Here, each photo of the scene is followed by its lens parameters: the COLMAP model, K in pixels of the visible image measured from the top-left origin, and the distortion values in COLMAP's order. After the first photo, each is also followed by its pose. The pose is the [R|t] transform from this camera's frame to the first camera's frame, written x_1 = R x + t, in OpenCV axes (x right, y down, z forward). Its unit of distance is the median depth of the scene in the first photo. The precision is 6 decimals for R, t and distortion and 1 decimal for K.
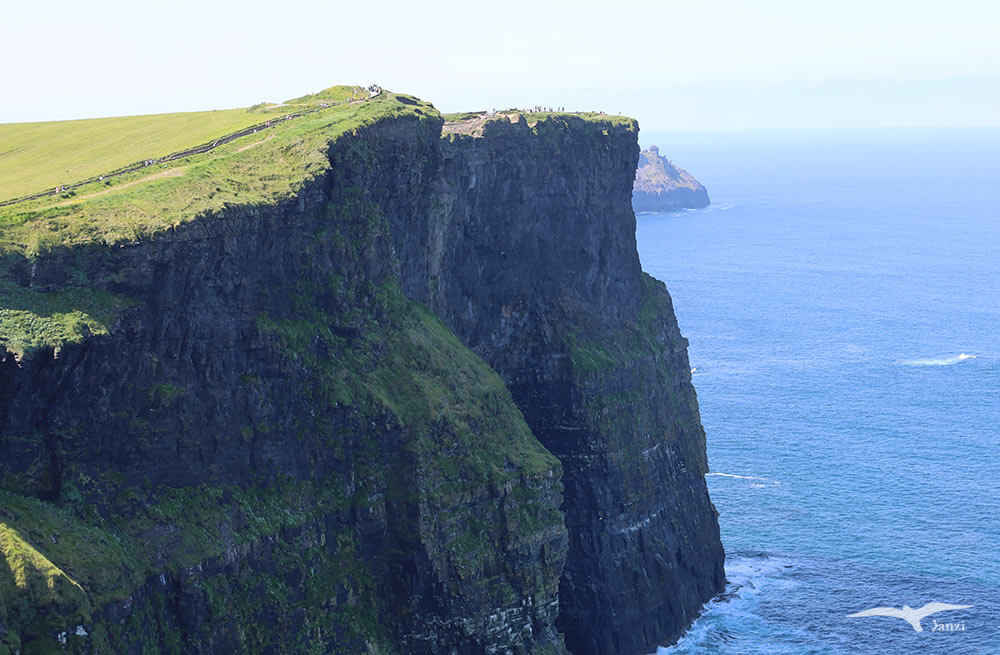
lens RADIAL K [[1762.8, 0, 528.1], [0, 1762.8, 331.8], [0, 0, 1]] dist [-0.021395, 0.103045]
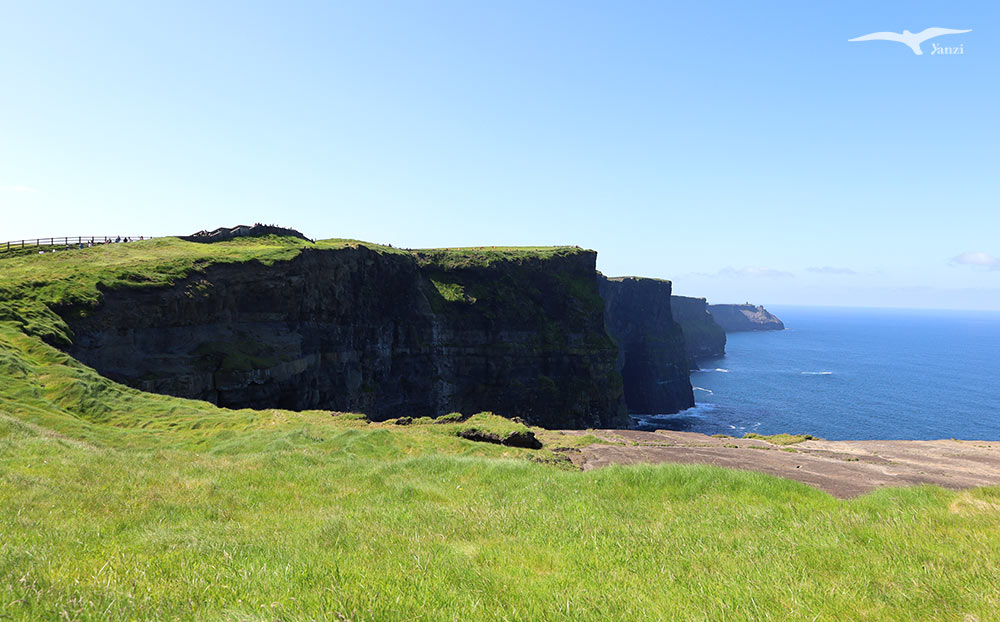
lens RADIAL K [[722.7, 0, 535.3], [0, 722.7, 272.2], [0, 0, 1]] dist [-0.025007, 0.003408]
pose [[0.965174, 0.031734, -0.259678, 0.330539], [-0.070200, 0.987628, -0.140227, 0.189438], [0.252015, 0.153573, 0.955460, -1.083893]]
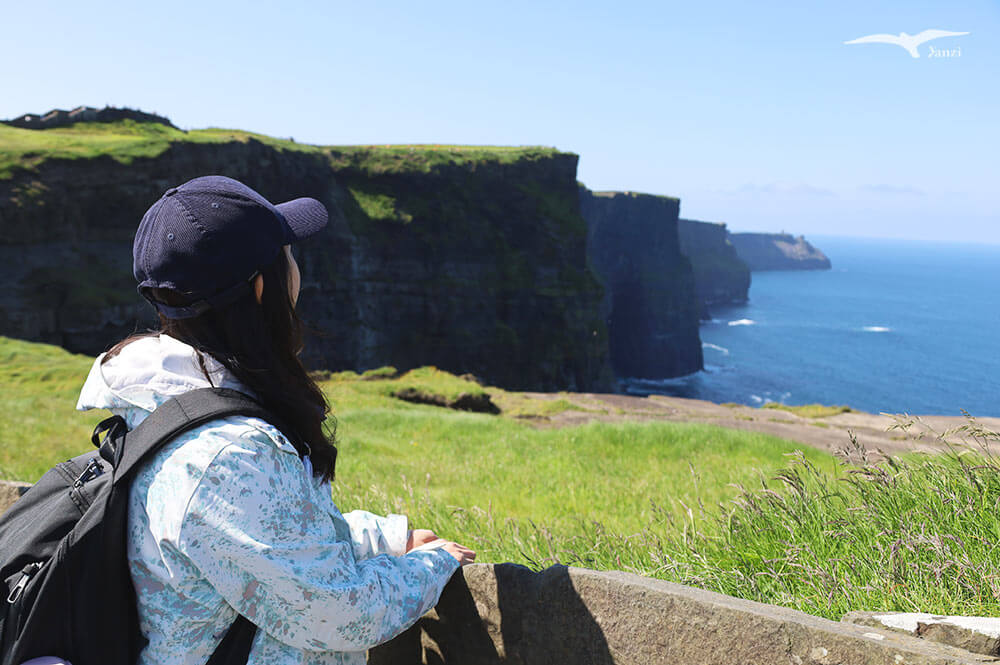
lens RADIAL K [[990.3, 0, 500.0], [0, 990.3, 332.5], [0, 0, 1]] dist [-0.024677, 0.015273]
pose [[0.965800, 0.093132, -0.241984, 0.330840], [-0.093617, 0.995563, 0.009518, 0.189604], [0.241797, 0.013461, 0.970233, -1.086069]]
